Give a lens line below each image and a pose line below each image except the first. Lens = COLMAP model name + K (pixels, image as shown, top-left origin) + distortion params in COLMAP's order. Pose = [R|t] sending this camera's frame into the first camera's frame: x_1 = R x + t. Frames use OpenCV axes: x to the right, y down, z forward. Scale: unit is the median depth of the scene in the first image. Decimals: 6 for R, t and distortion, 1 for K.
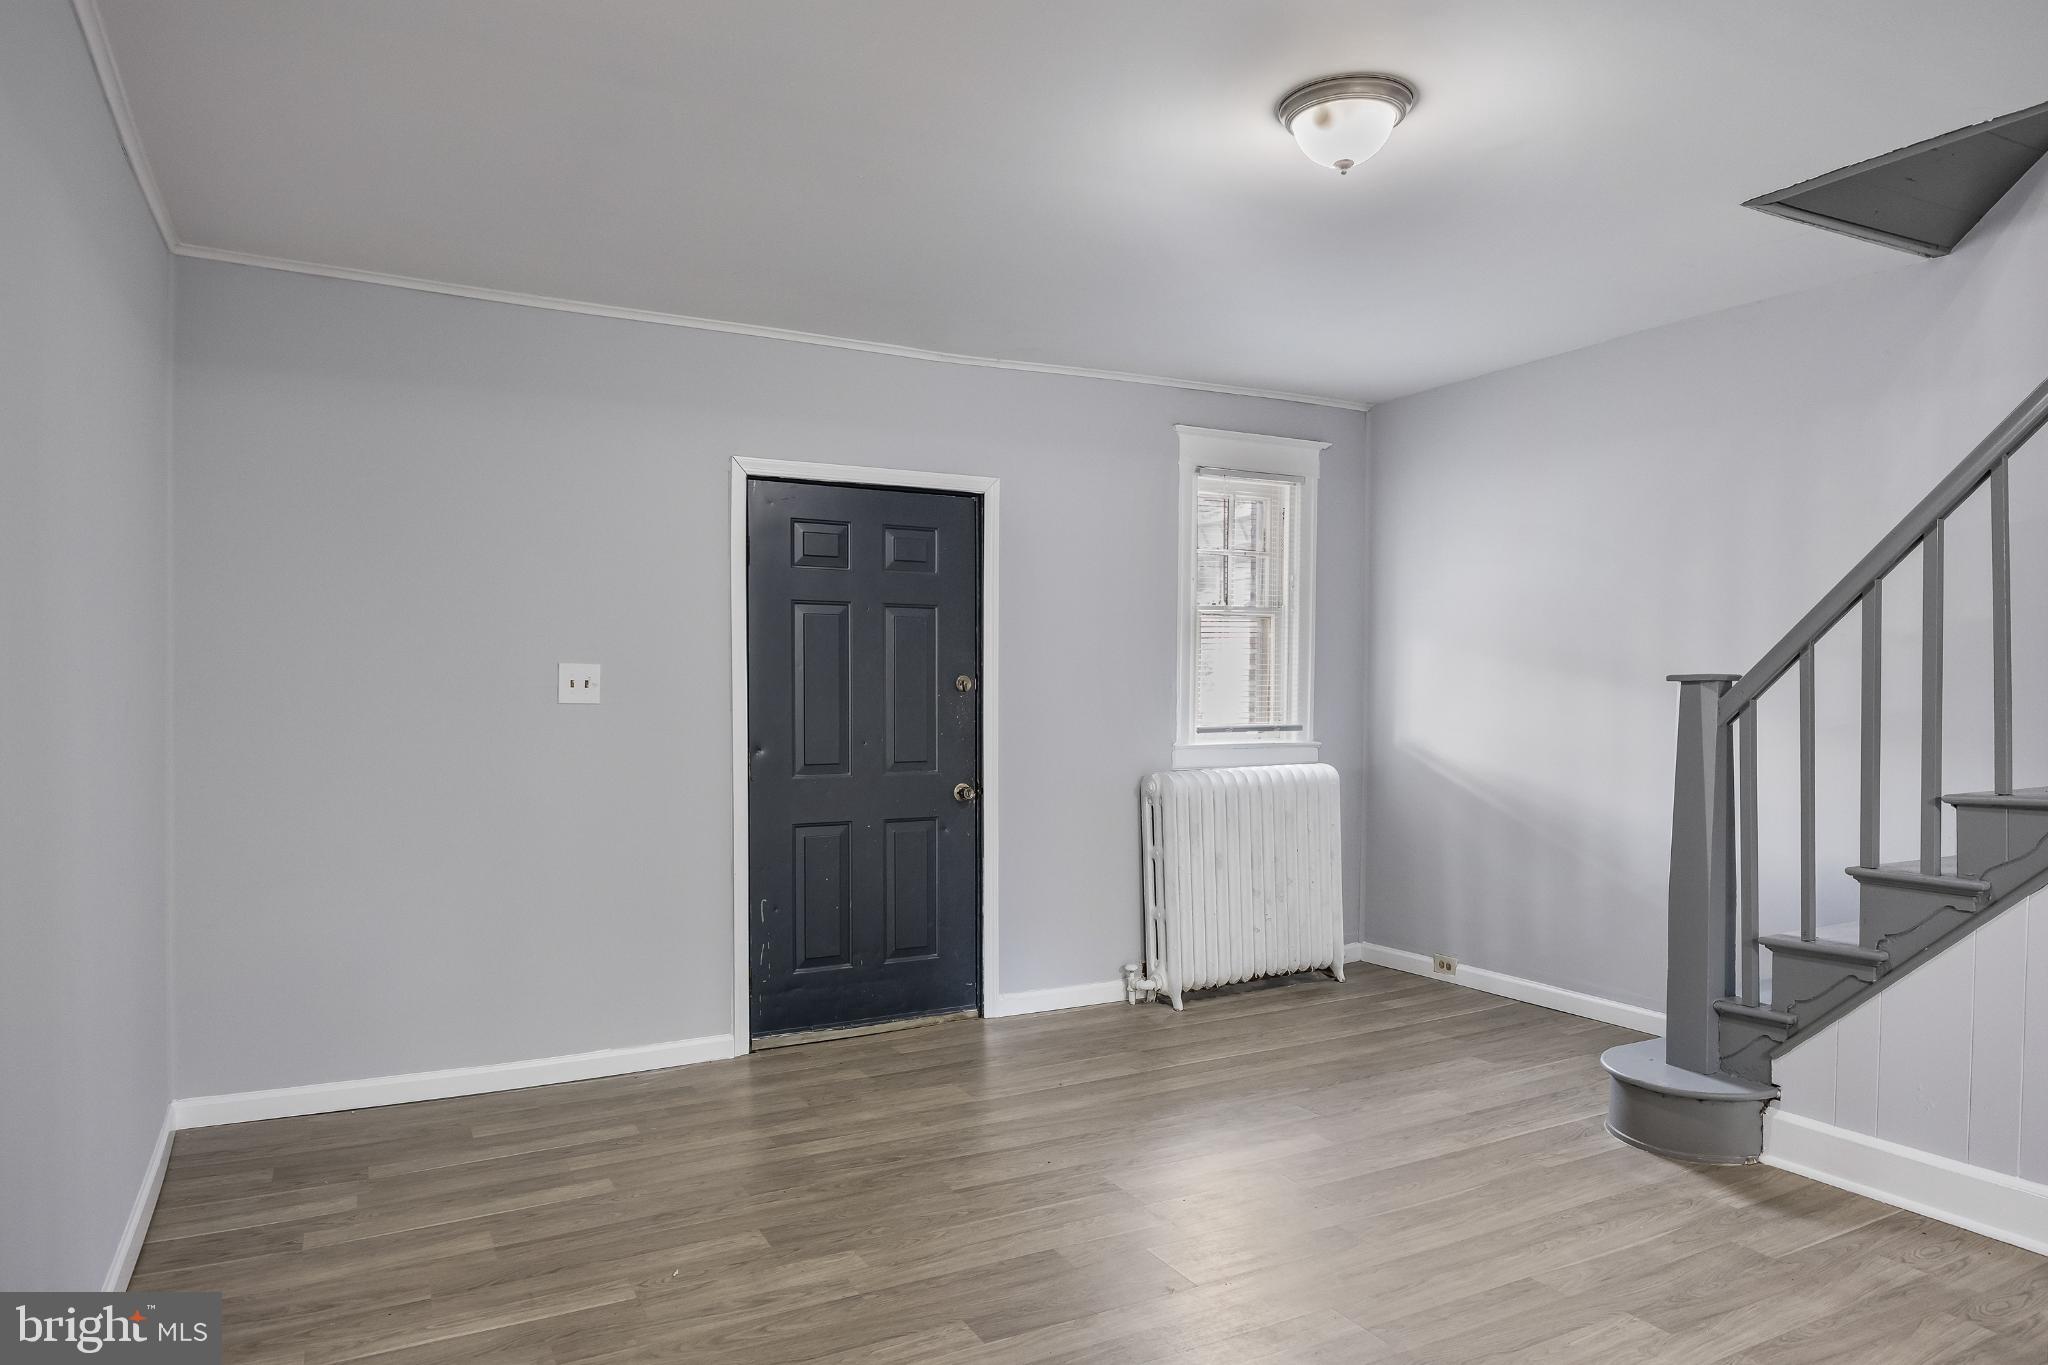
lens RADIAL K [[1292.4, 0, 1025.1], [0, 1292.4, 699.3], [0, 0, 1]] dist [-0.011197, 0.002880]
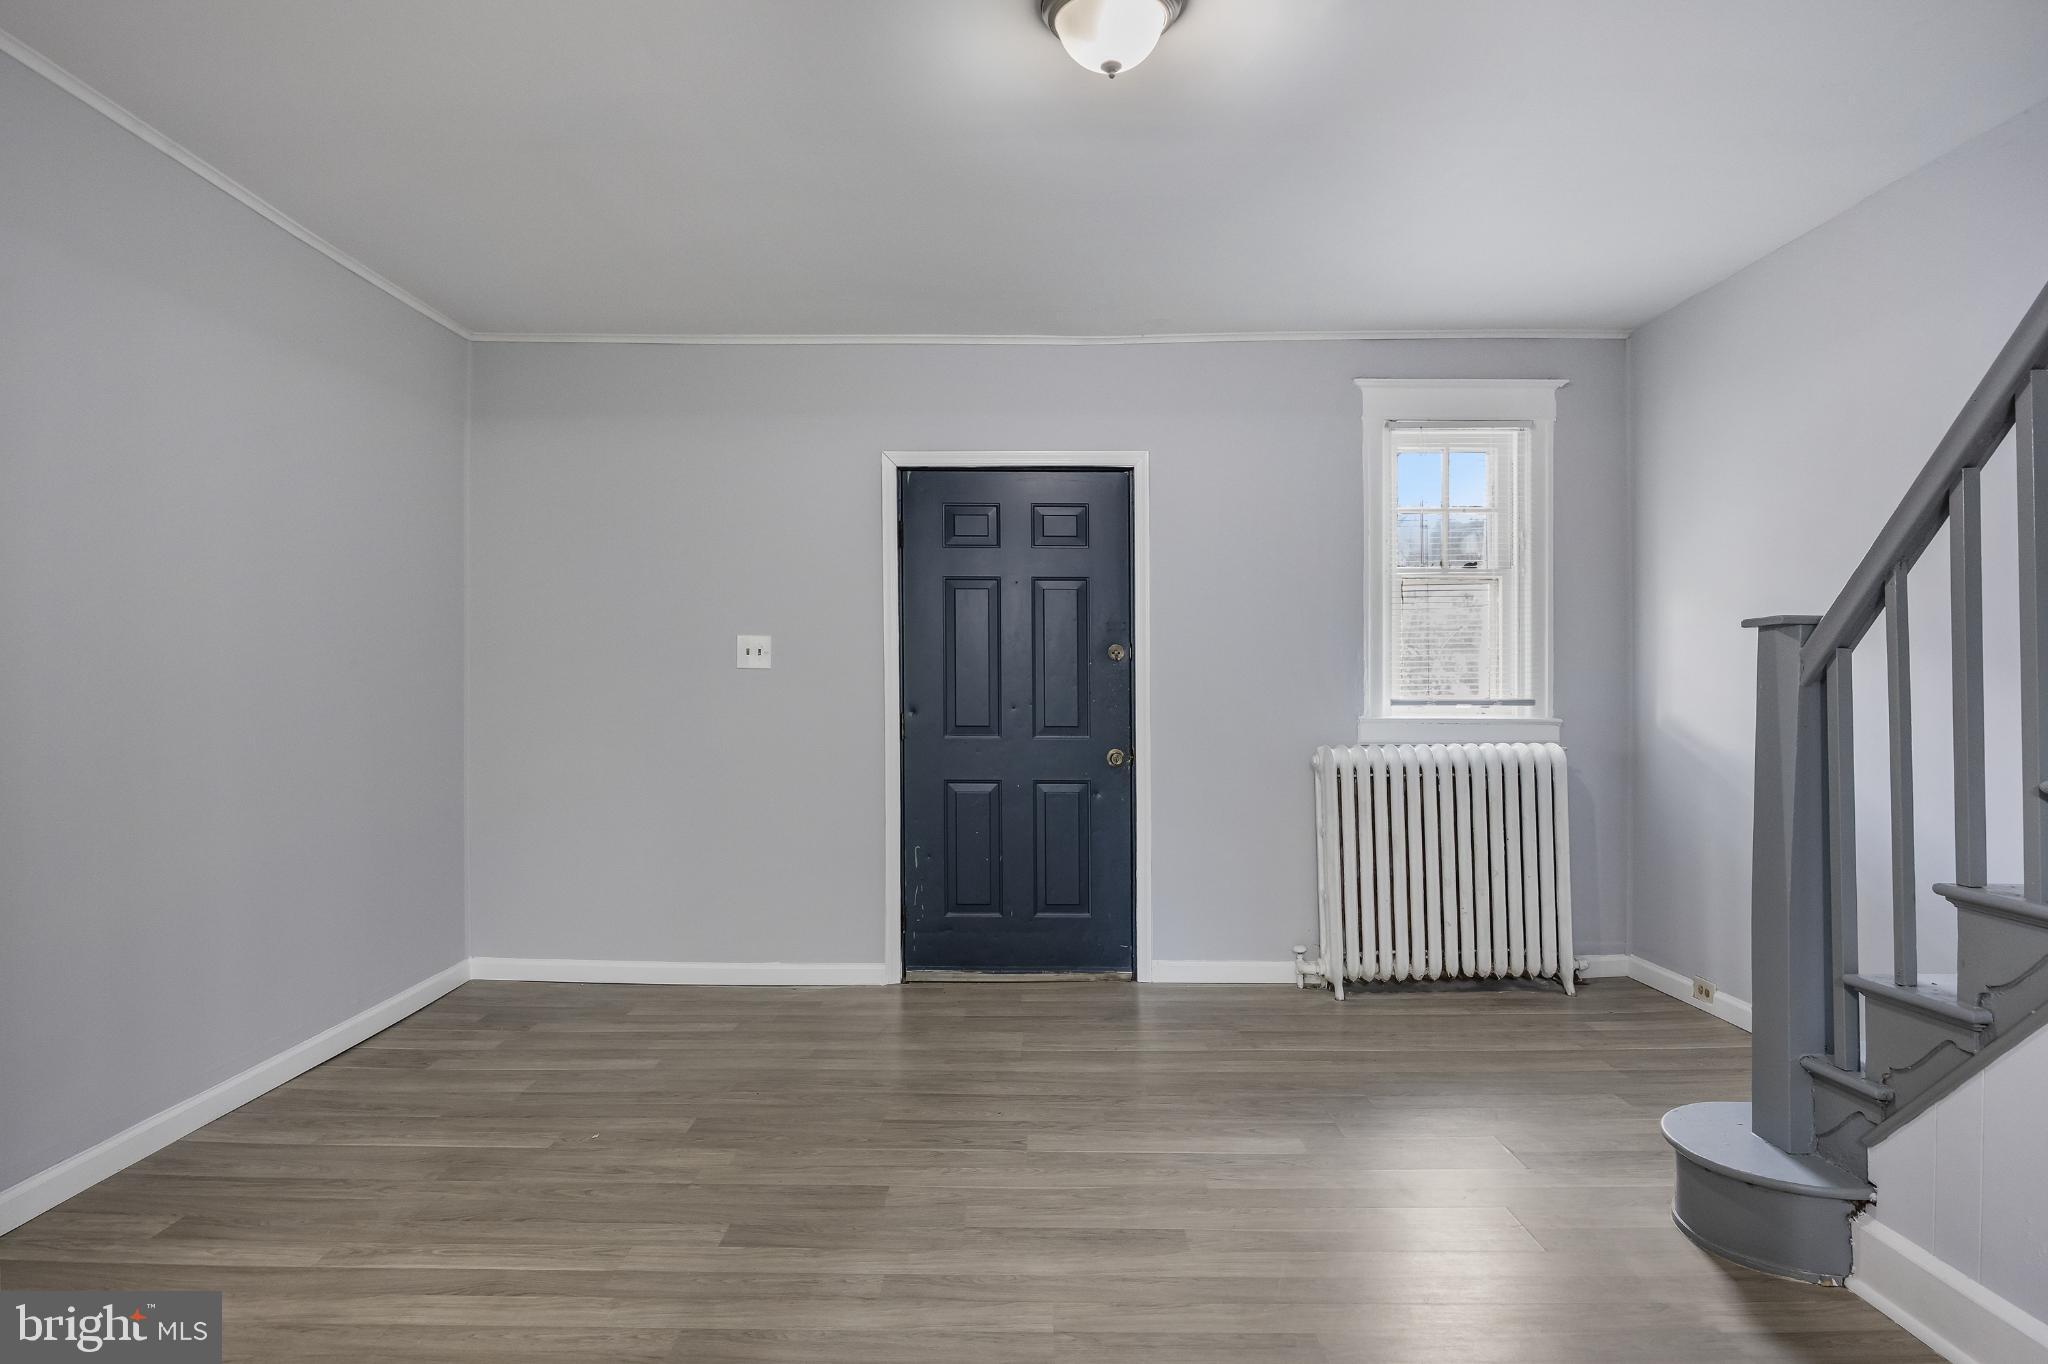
lens RADIAL K [[1193.8, 0, 1020.8], [0, 1193.8, 662.5], [0, 0, 1]] dist [-0.008793, -0.002409]
pose [[0.873758, -0.005873, -0.486326, 0.386490], [-0.007160, 0.999663, -0.024935, 0.022559], [0.486309, 0.025269, 0.873422, 0.143769]]
